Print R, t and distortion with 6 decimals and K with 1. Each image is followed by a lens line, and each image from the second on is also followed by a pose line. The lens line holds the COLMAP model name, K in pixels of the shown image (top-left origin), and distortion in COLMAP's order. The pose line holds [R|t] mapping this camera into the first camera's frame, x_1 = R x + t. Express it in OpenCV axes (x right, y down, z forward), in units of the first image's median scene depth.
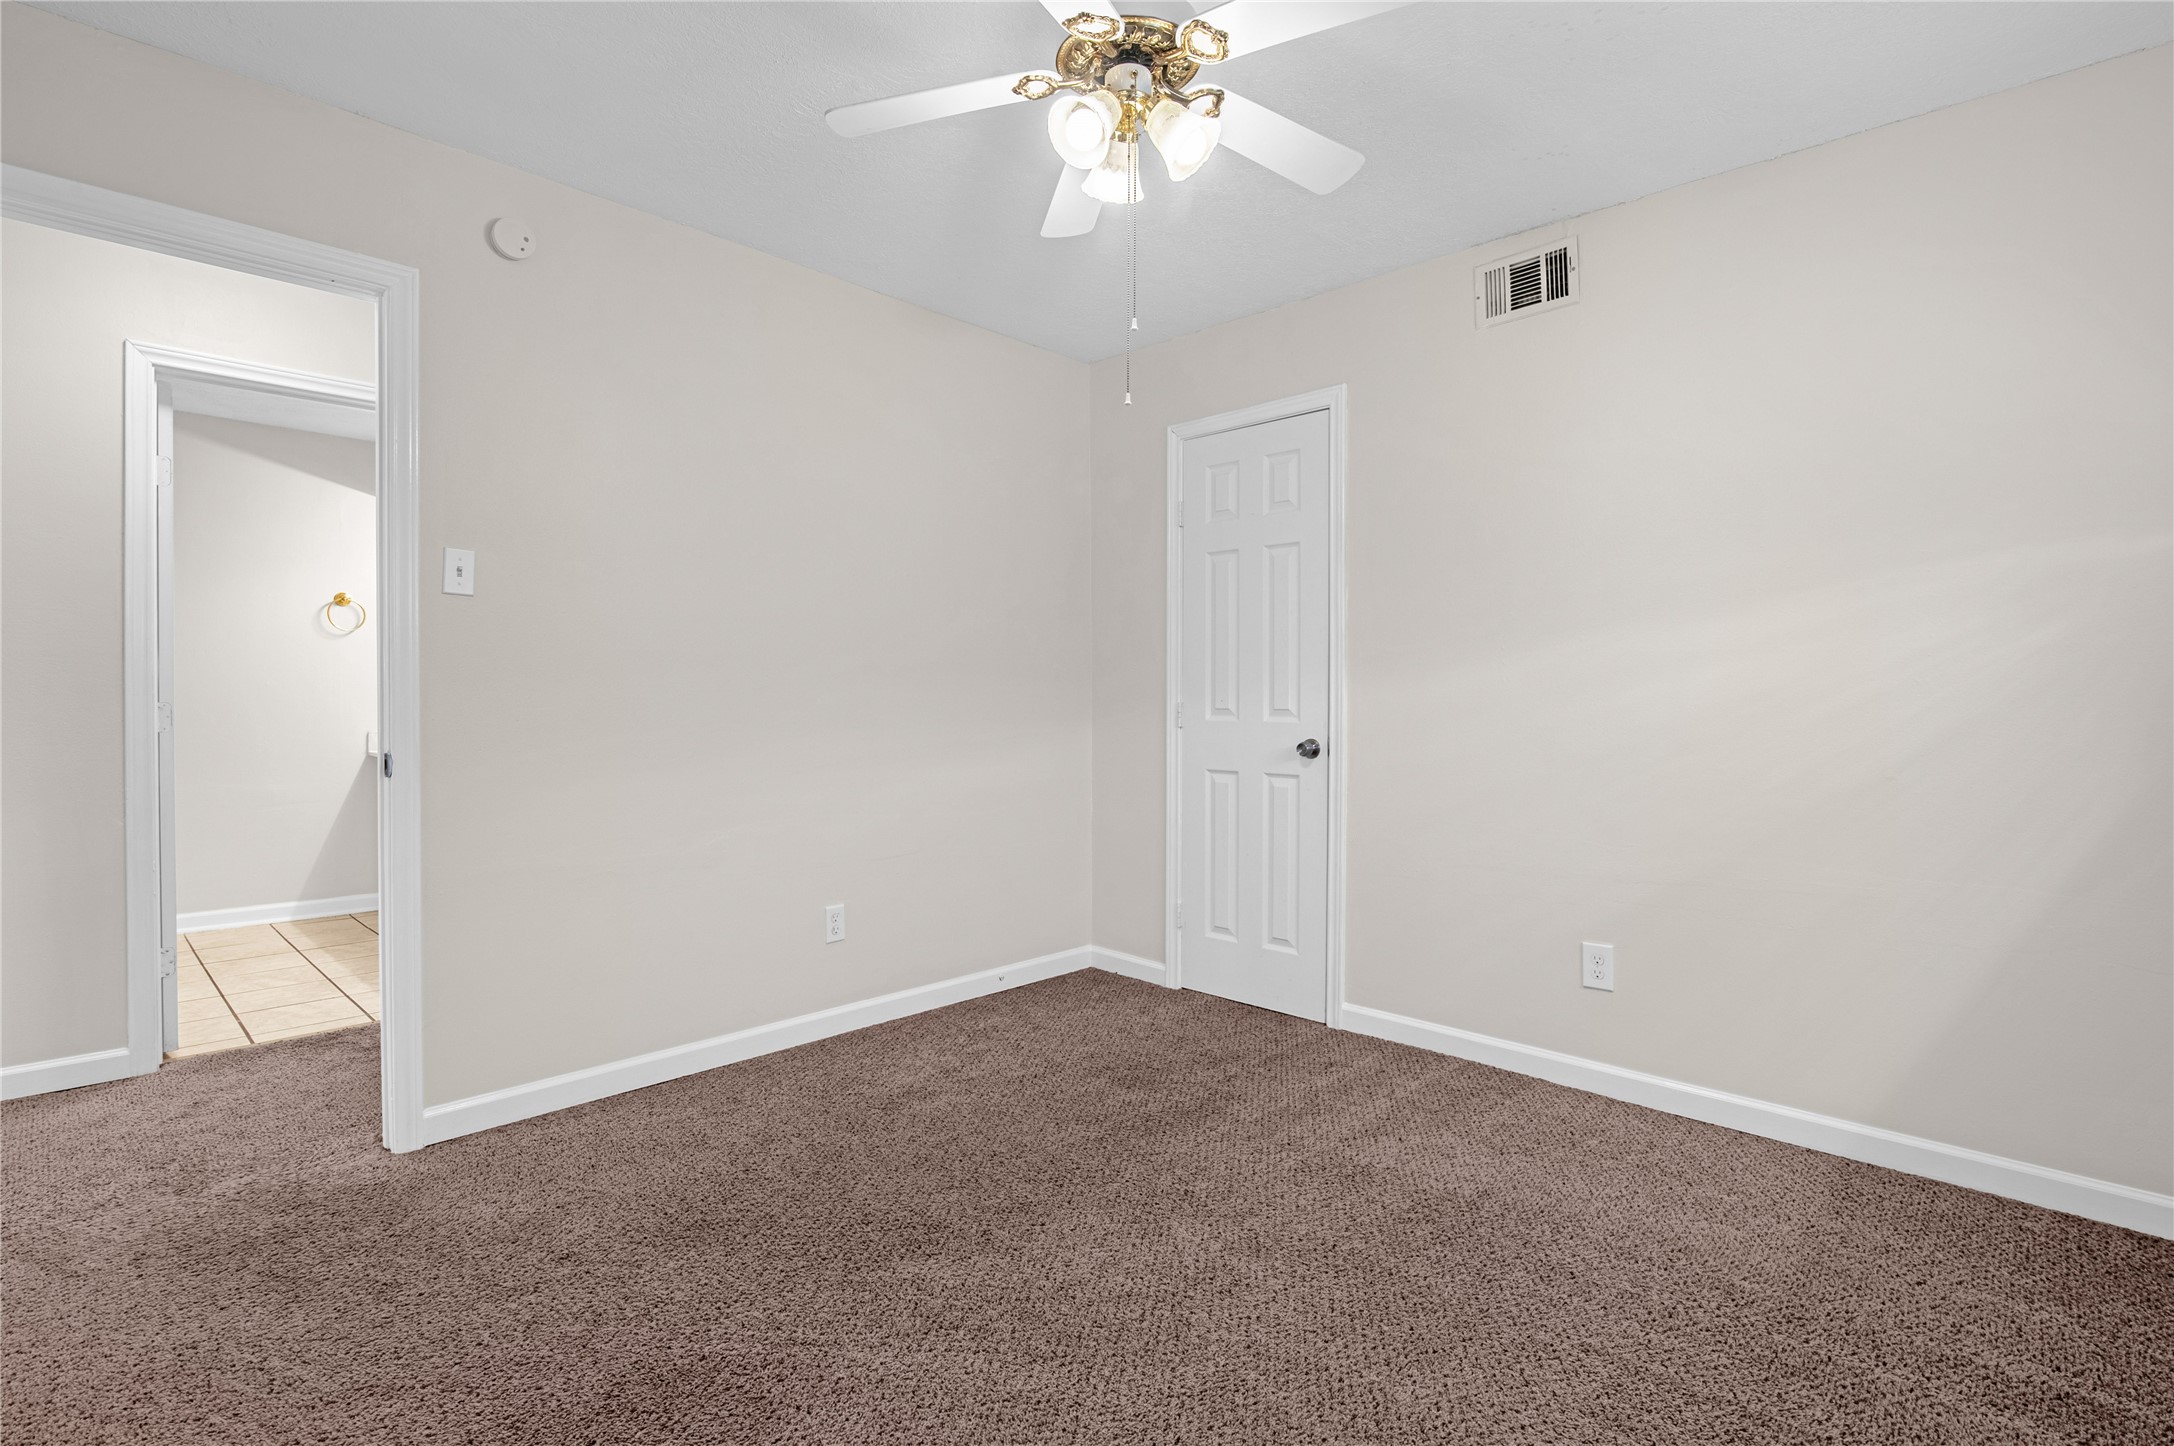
lens RADIAL K [[1016.9, 0, 1086.8], [0, 1016.9, 710.7], [0, 0, 1]] dist [-0.016318, 0.000359]
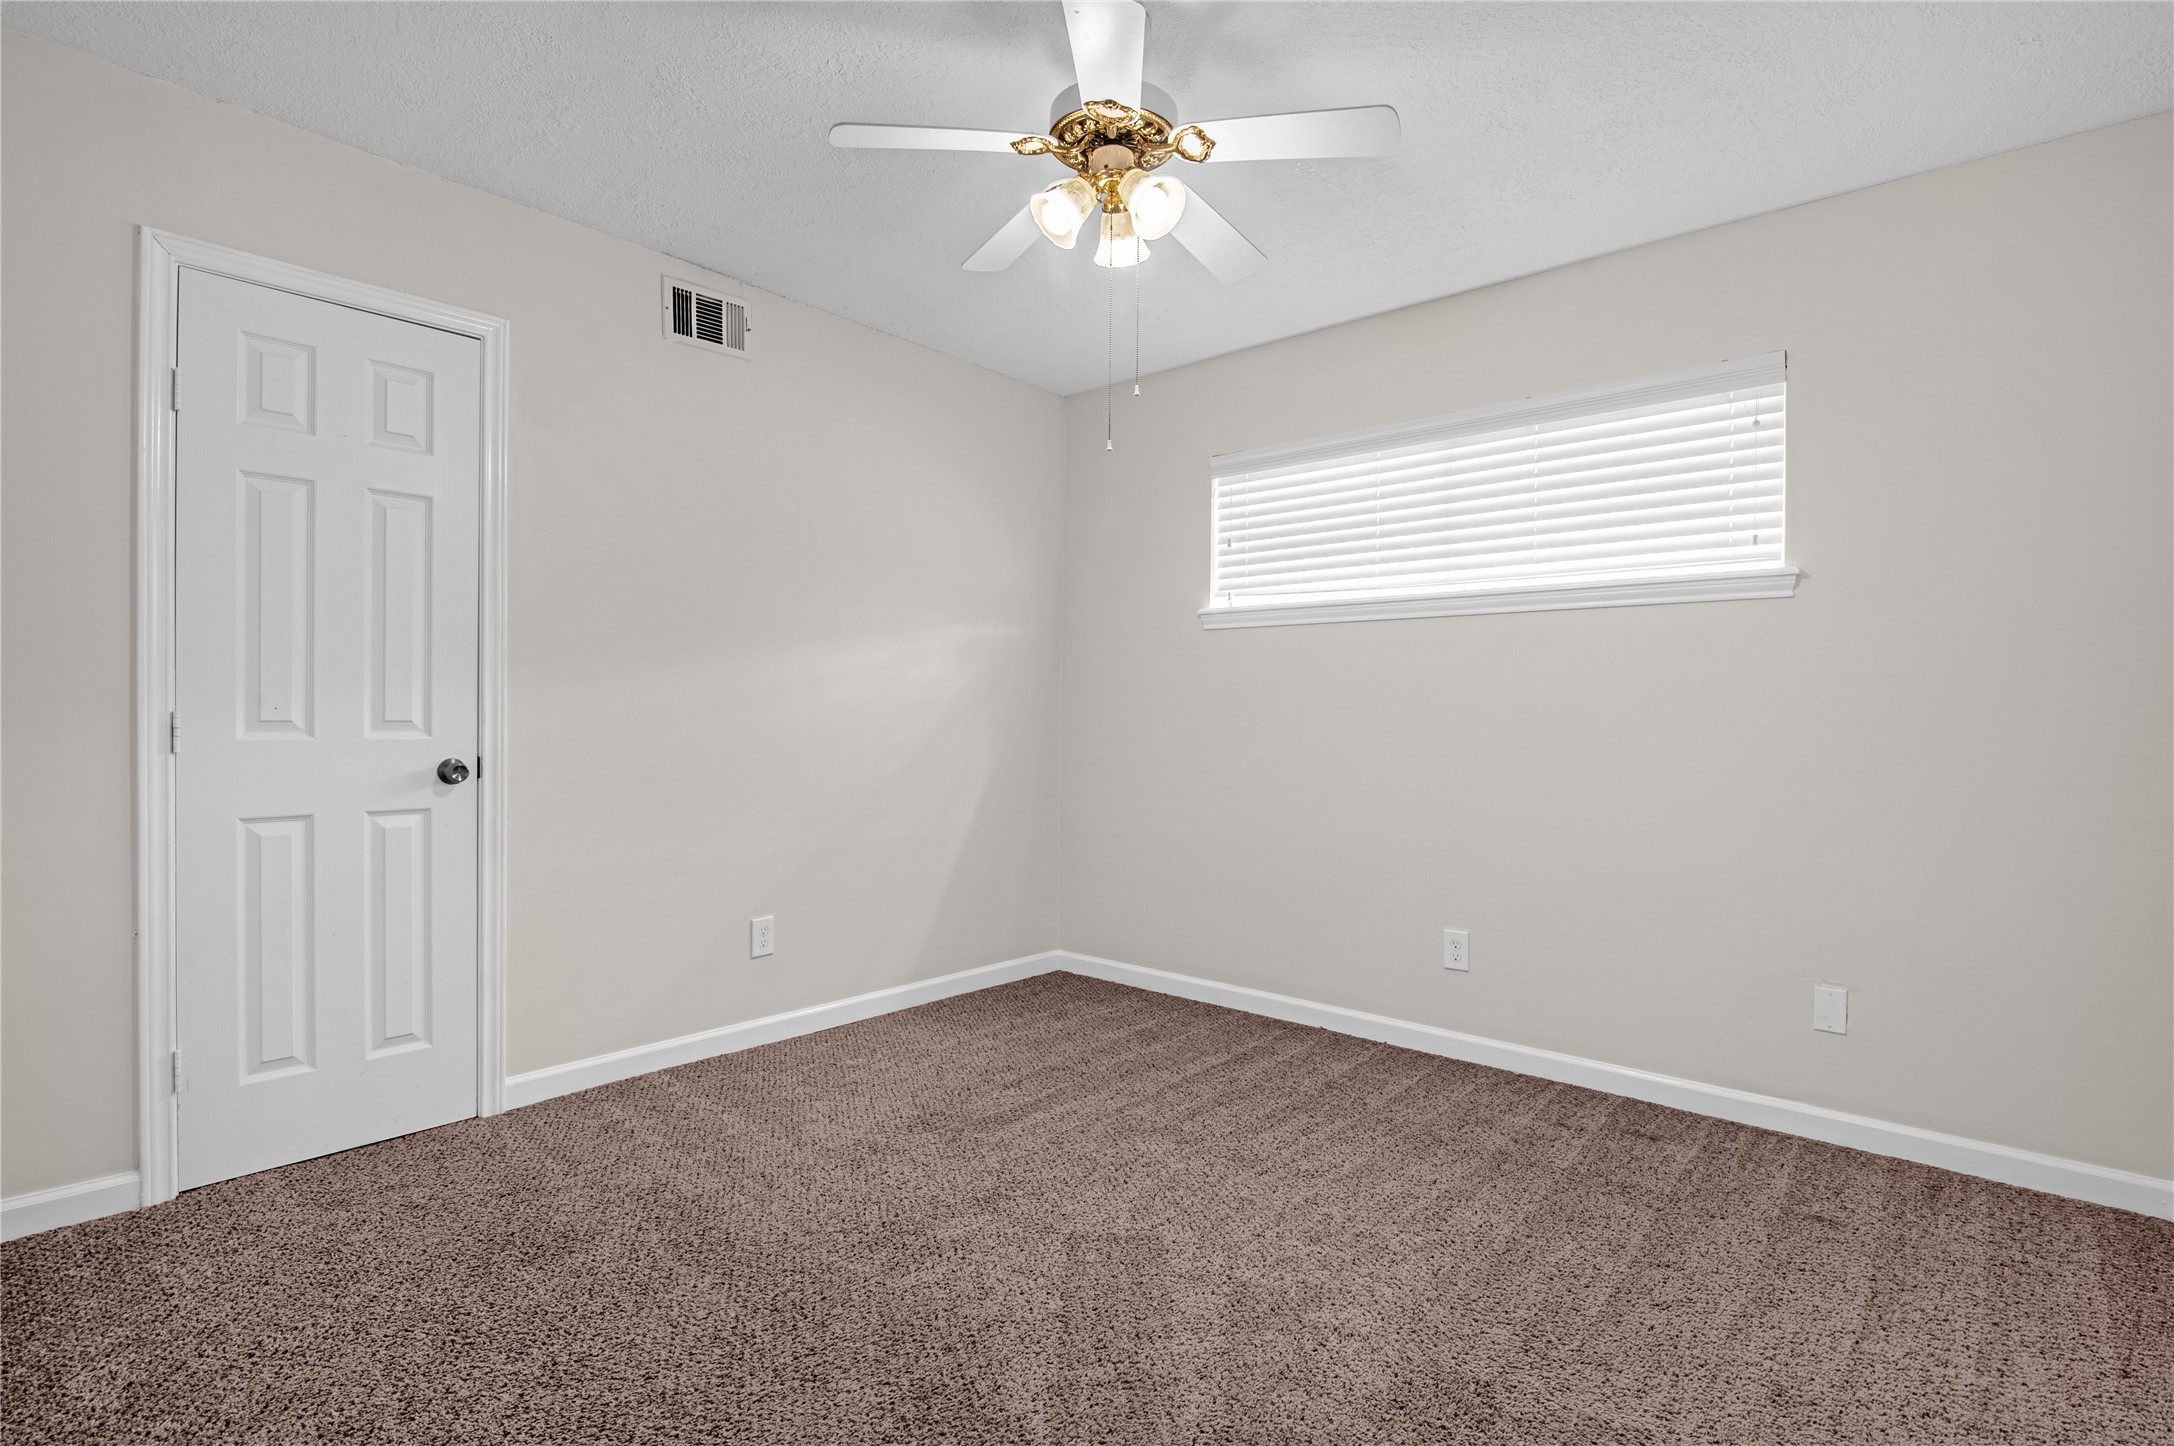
lens RADIAL K [[1016.9, 0, 1071.5], [0, 1016.9, 728.8], [0, 0, 1]] dist [-0.016318, 0.000359]
pose [[-0.029907, -0.018562, 0.999380, -0.564462], [0.002065, 0.999824, 0.018632, -0.008348], [-0.999551, 0.002621, -0.029863, 0.561088]]
